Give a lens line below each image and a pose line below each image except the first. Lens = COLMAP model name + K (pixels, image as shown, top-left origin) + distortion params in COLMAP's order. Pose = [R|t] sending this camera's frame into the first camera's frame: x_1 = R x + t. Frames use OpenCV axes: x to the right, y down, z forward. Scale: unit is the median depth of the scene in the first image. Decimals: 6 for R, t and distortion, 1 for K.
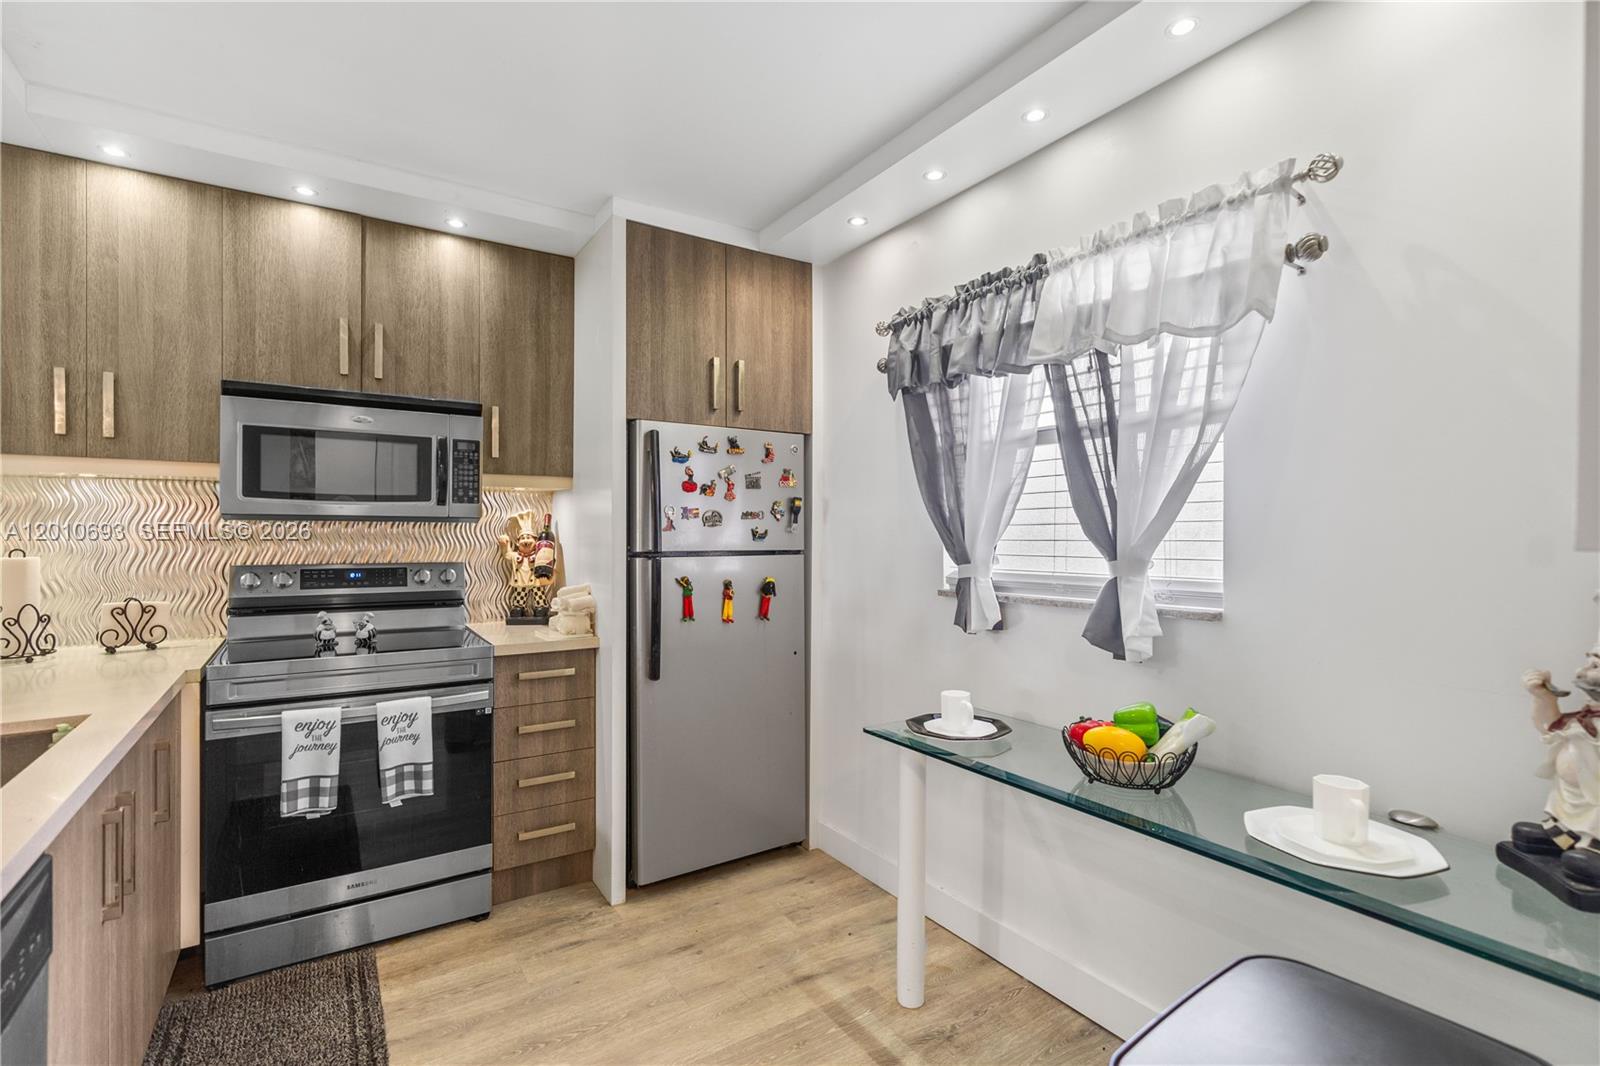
lens RADIAL K [[732.3, 0, 800.1], [0, 732.3, 531.1], [0, 0, 1]] dist [-0.011568, 0.004581]
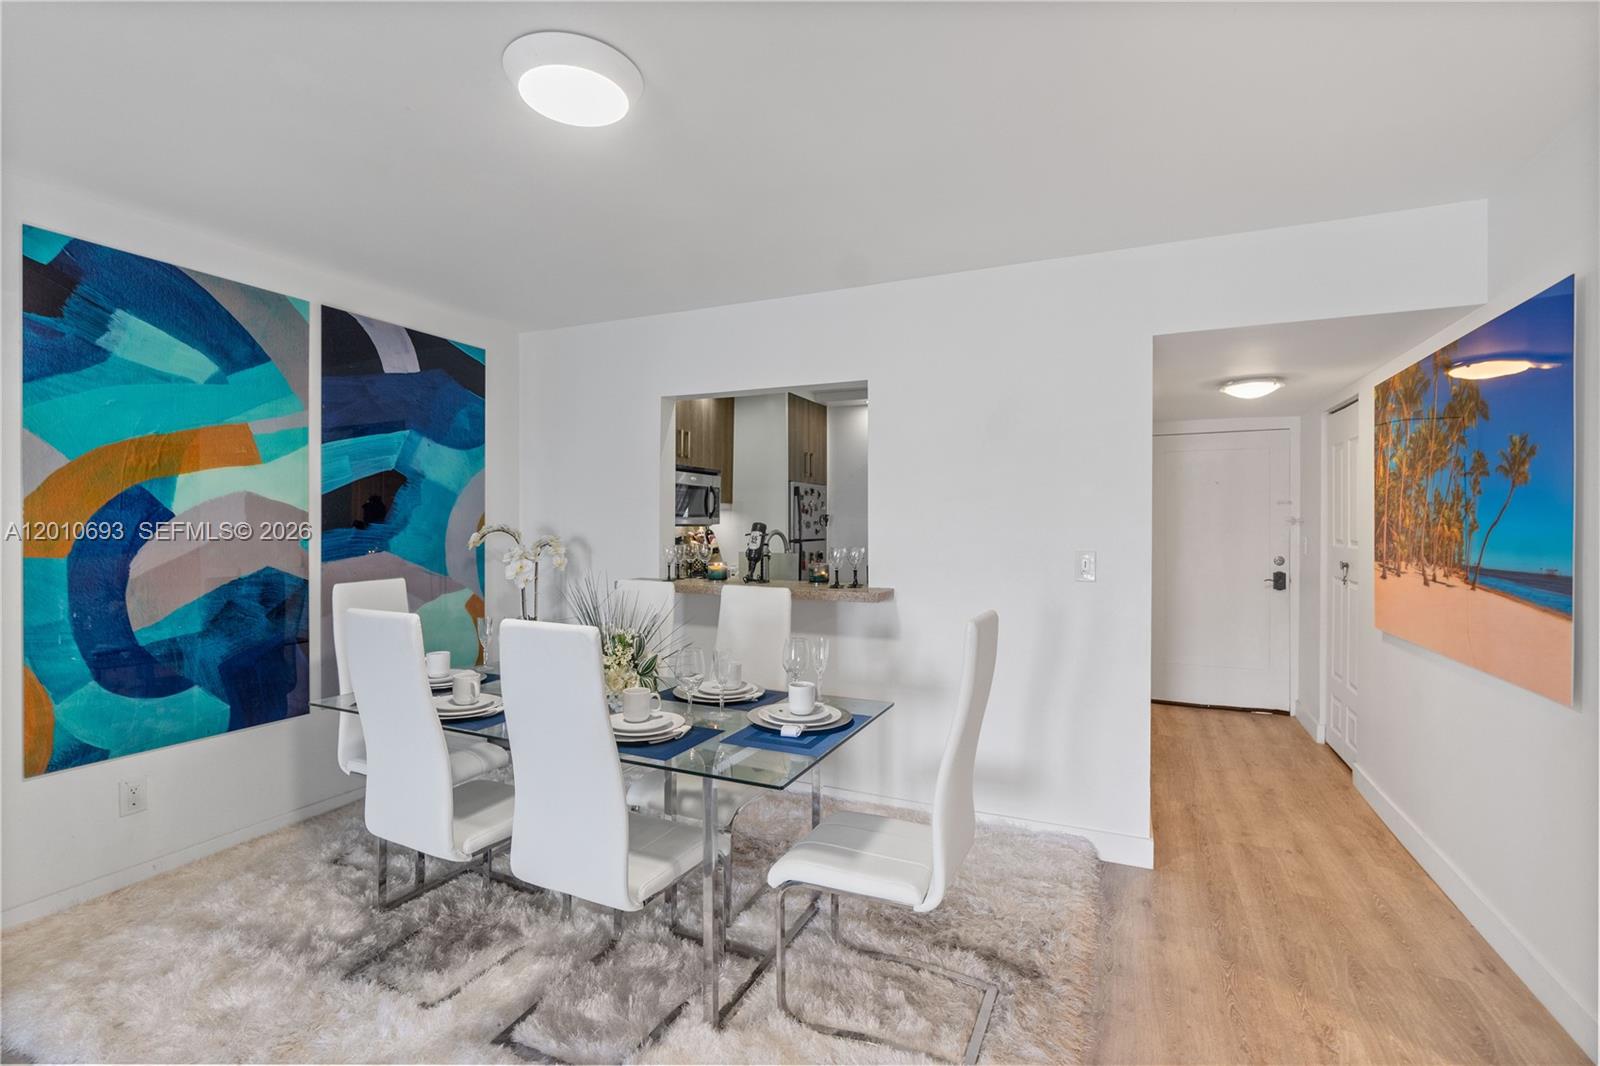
lens RADIAL K [[732.3, 0, 807.2], [0, 732.3, 525.9], [0, 0, 1]] dist [-0.011568, 0.004581]
pose [[0.835408, -0.003398, 0.549620, -1.658387], [0.000527, 0.999985, 0.005381, -0.030283], [-0.549631, -0.004206, 0.835397, -1.066480]]
